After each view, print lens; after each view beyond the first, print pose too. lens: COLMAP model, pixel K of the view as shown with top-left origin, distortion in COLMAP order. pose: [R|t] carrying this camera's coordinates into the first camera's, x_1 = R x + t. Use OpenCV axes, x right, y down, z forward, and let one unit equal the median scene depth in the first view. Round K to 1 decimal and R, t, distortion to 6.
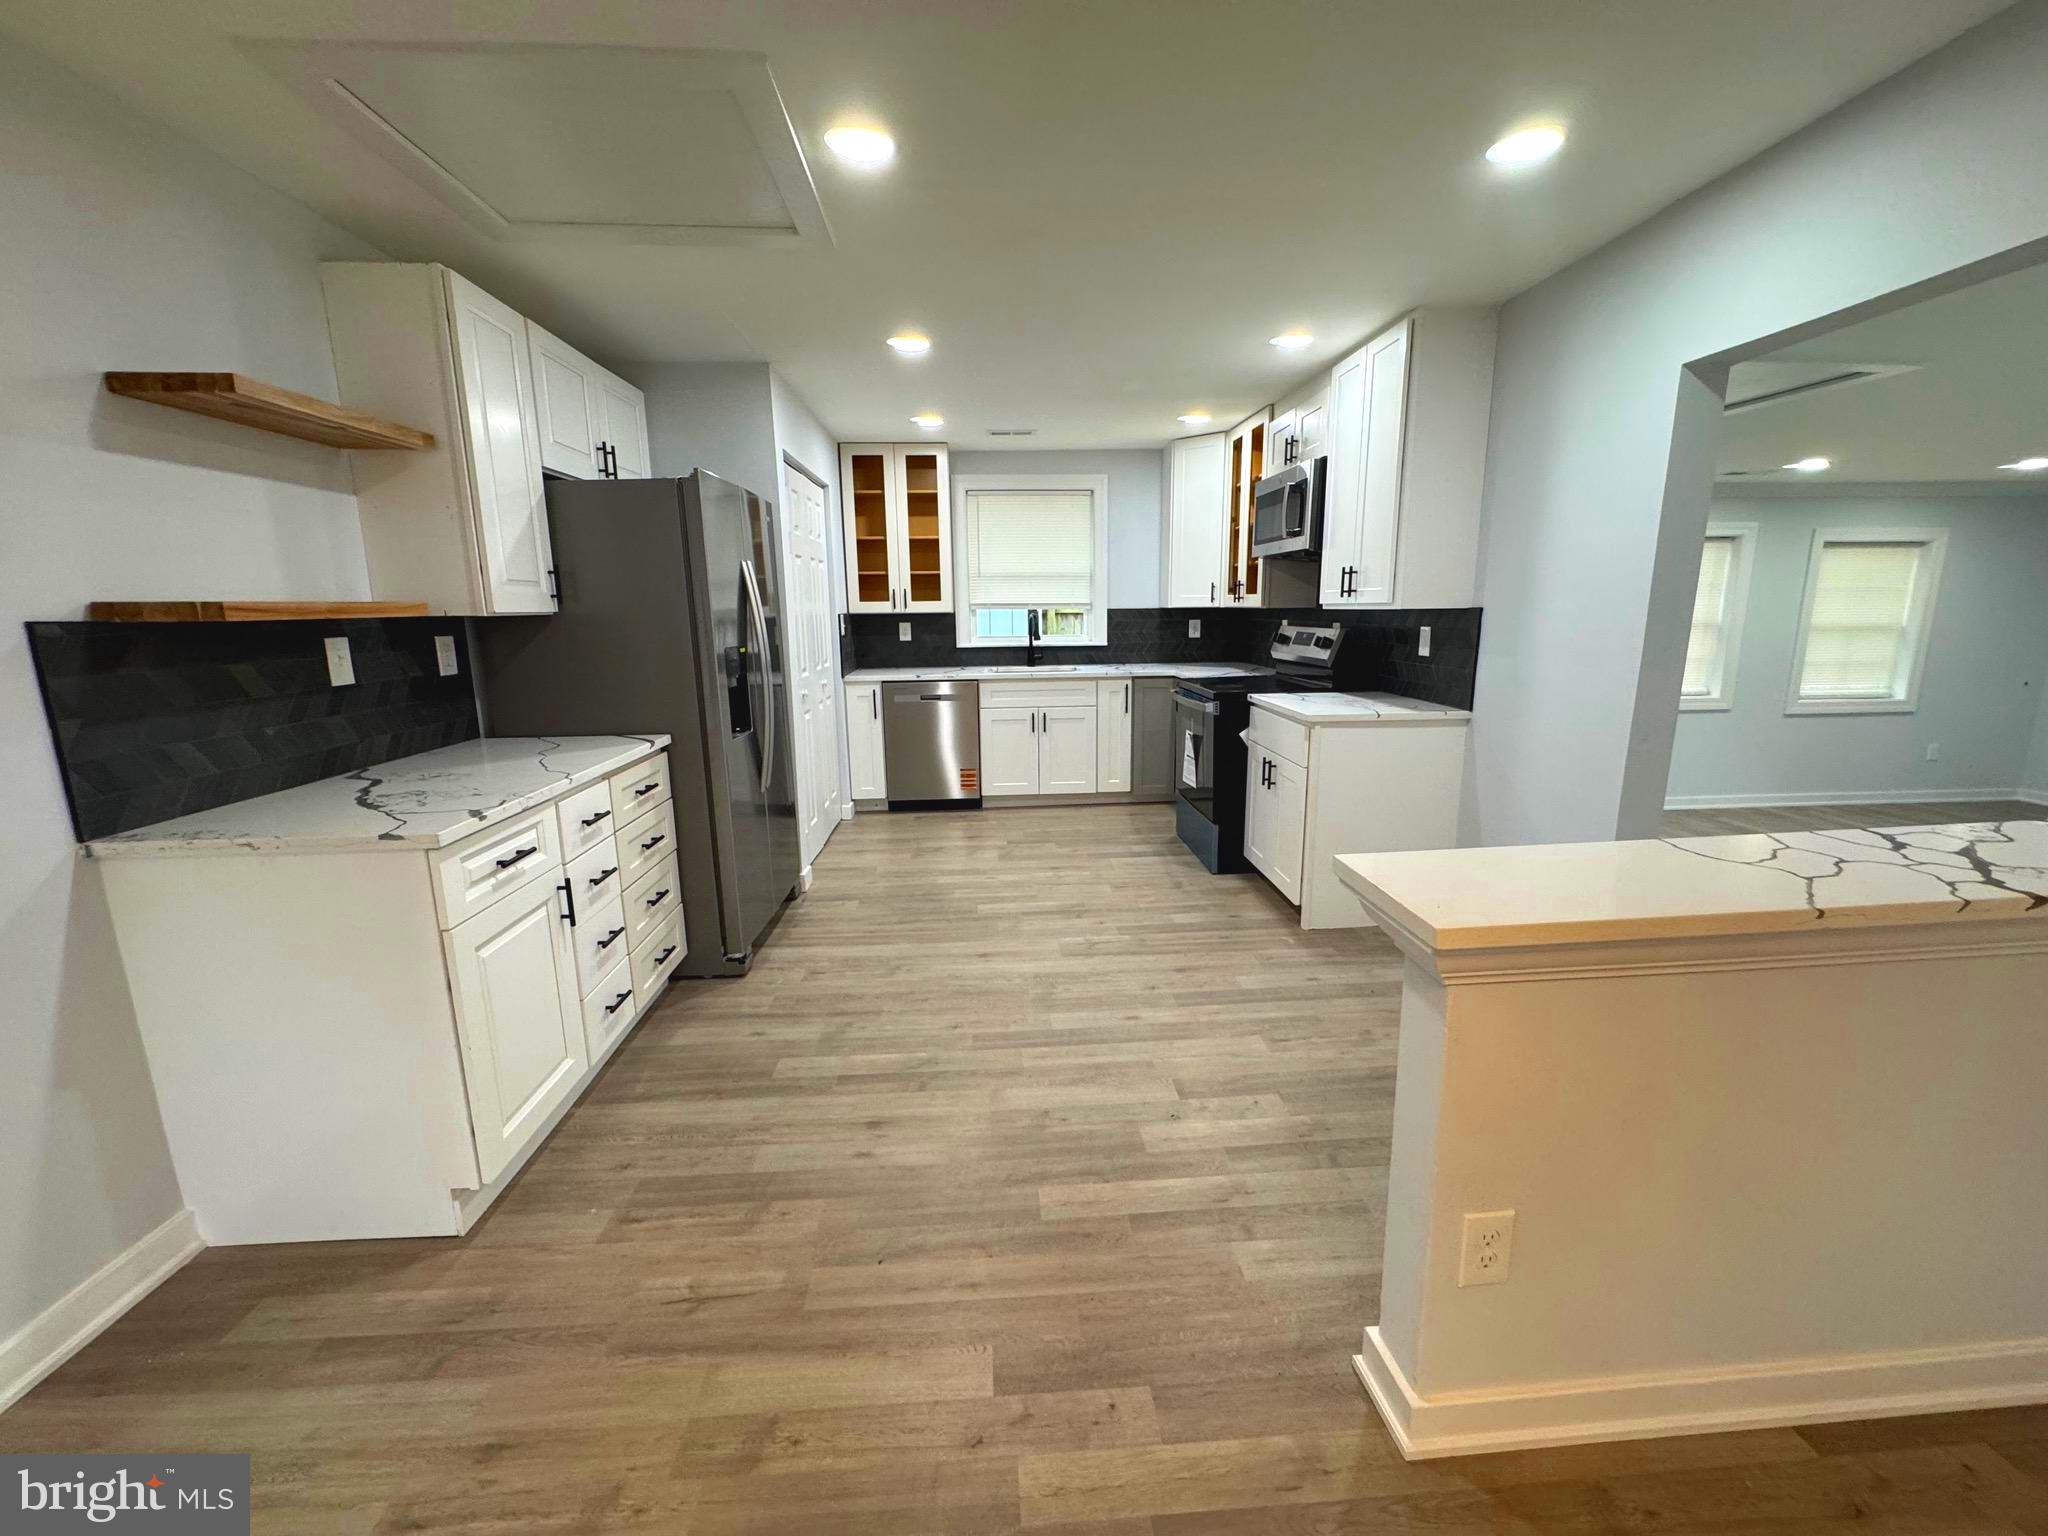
lens RADIAL K [[818.7, 0, 1023.7], [0, 818.7, 765.8], [0, 0, 1]] dist [-0.004448, 0.000722]
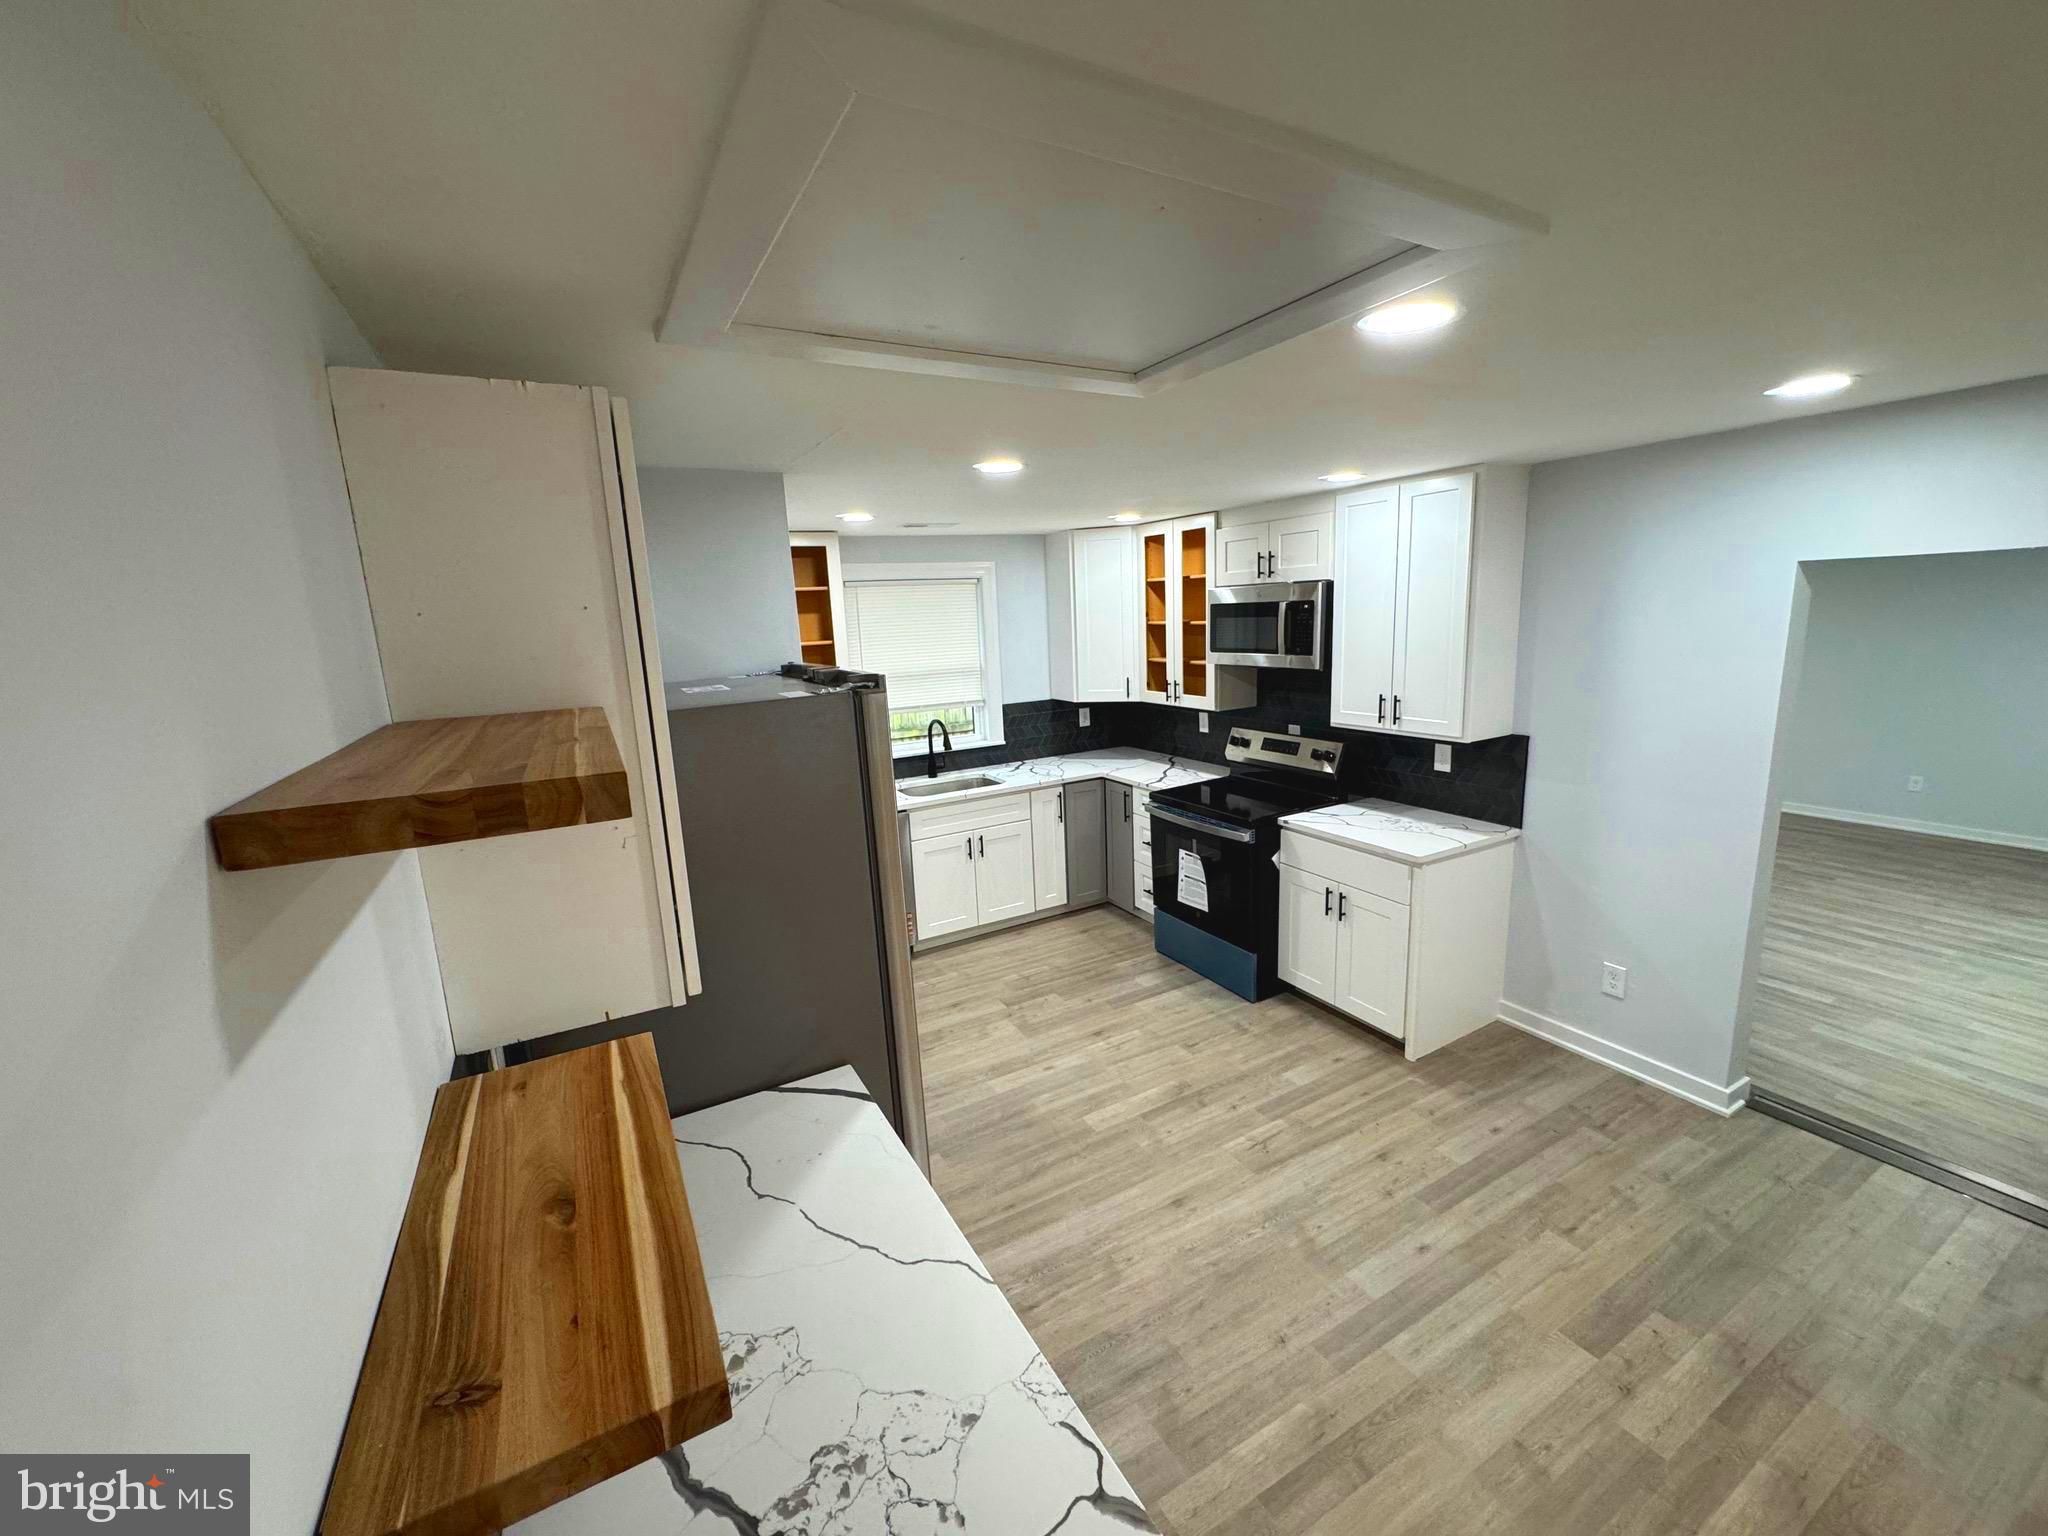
lens RADIAL K [[818.7, 0, 1024.3], [0, 818.7, 768.0], [0, 0, 1]] dist [-0.004448, 0.000722]
pose [[0.900816, -0.111604, 0.419613, -0.446020], [0.117017, 0.993046, 0.012911, -0.216190], [-0.418136, 0.037471, 0.907611, 0.262534]]
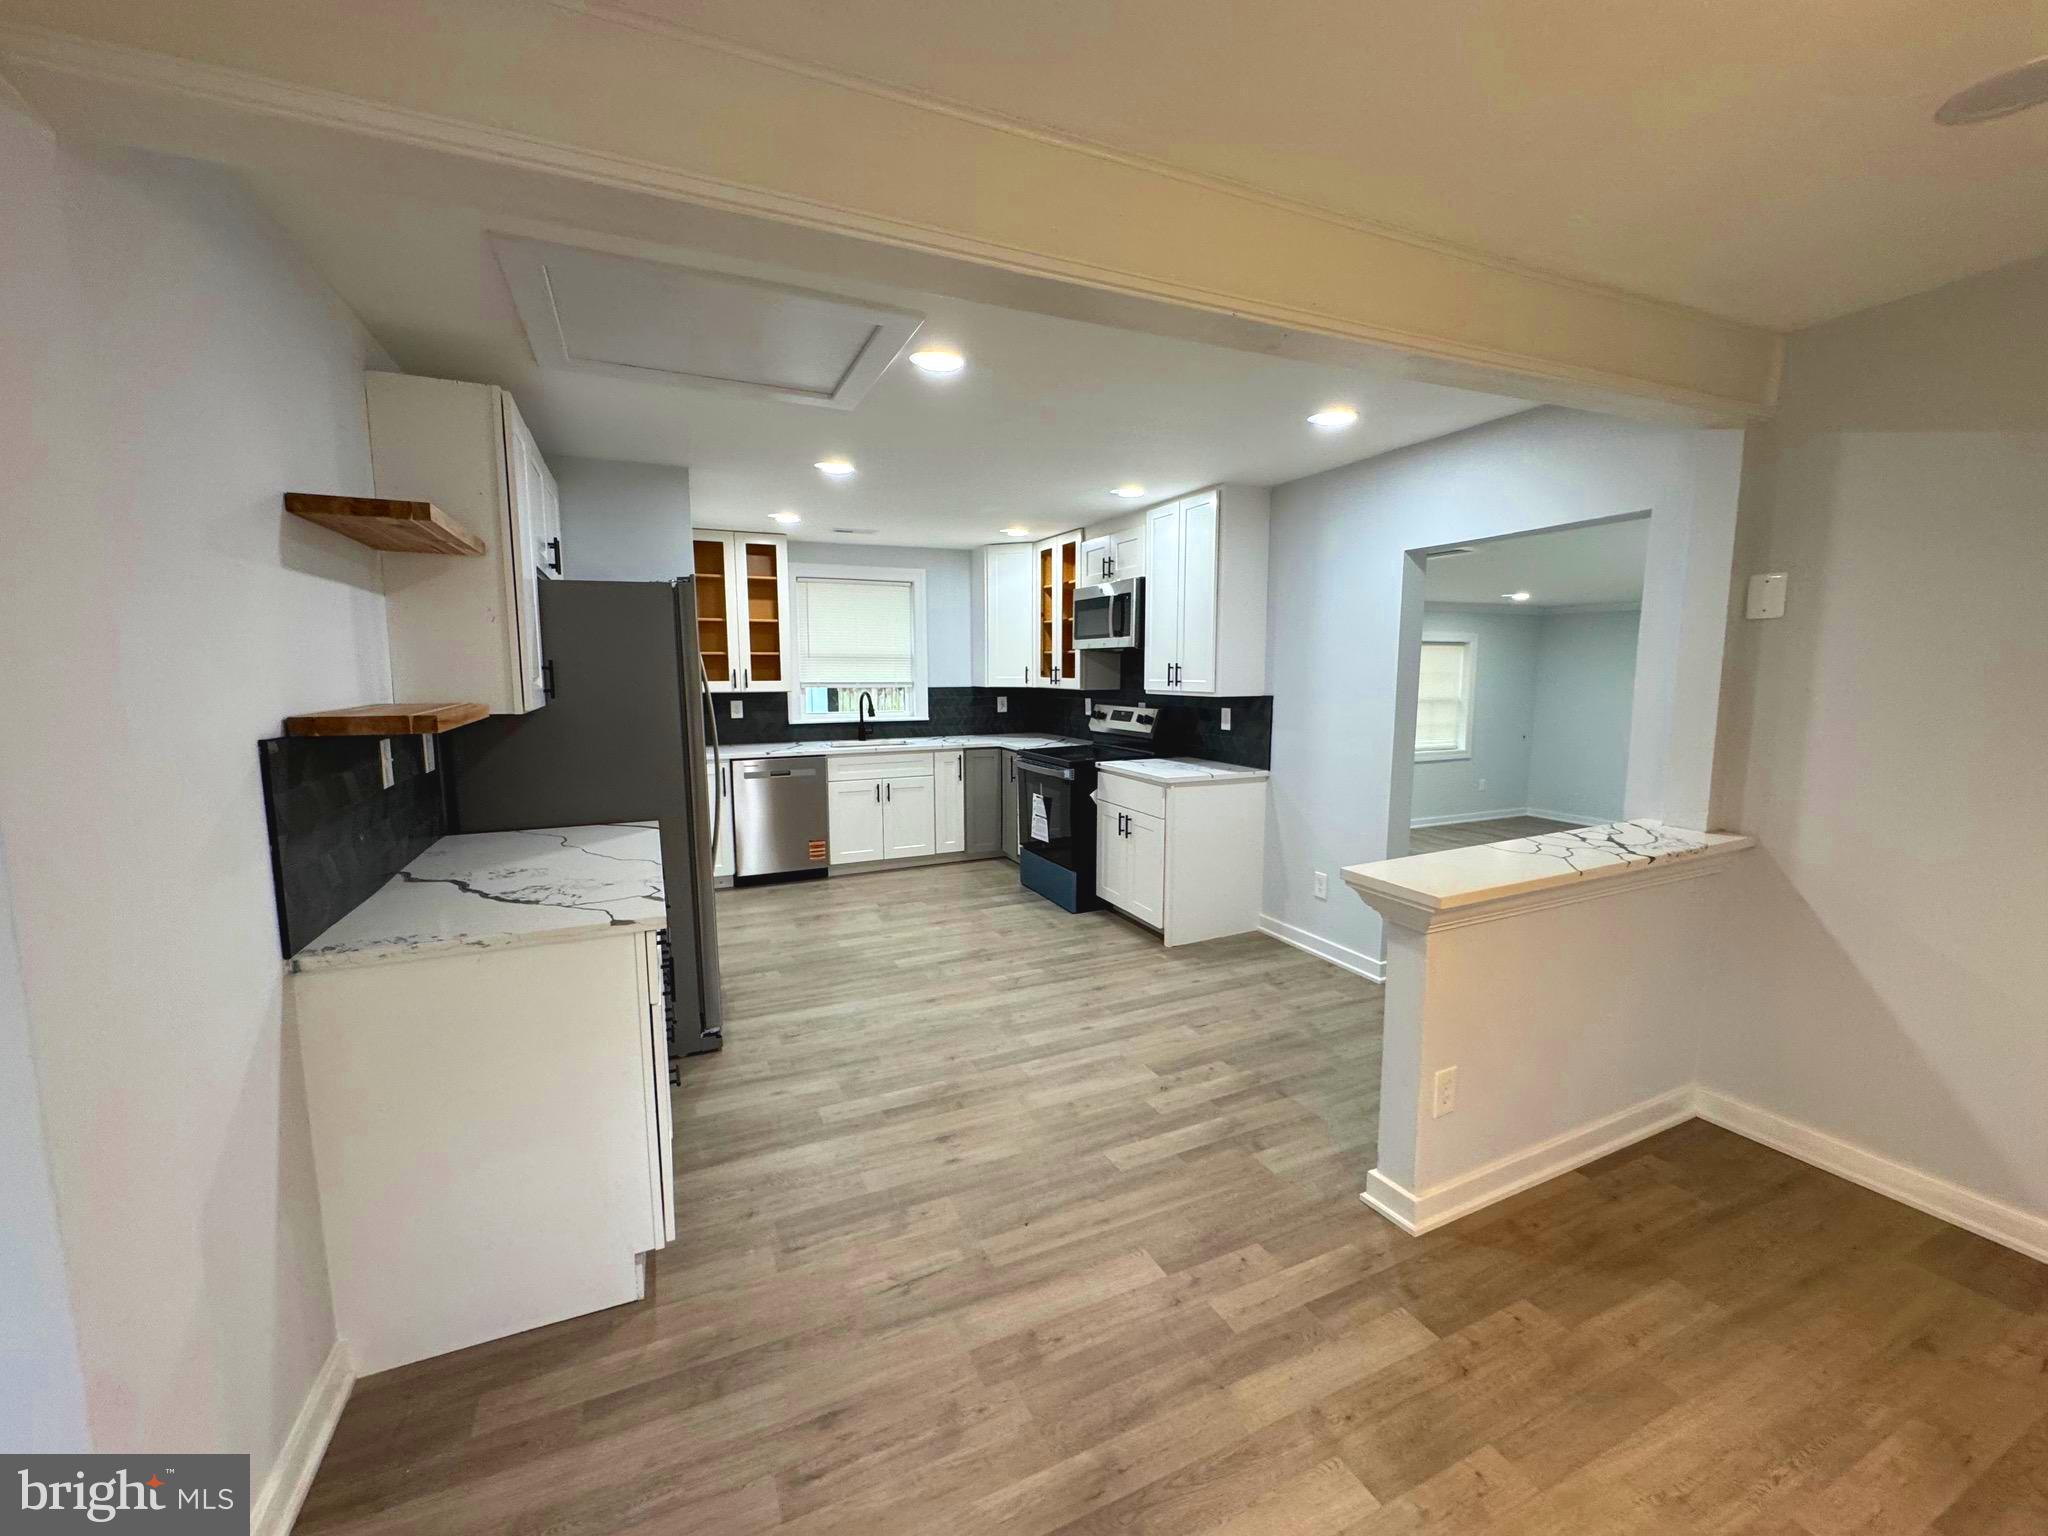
lens RADIAL K [[818.7, 0, 1022.9], [0, 818.7, 766.9], [0, 0, 1]] dist [-0.004448, 0.000722]
pose [[0.933146, -0.033181, 0.357963, -0.295588], [0.060083, 0.996121, -0.064291, -0.009205], [-0.354441, 0.081501, 0.931520, -0.115312]]
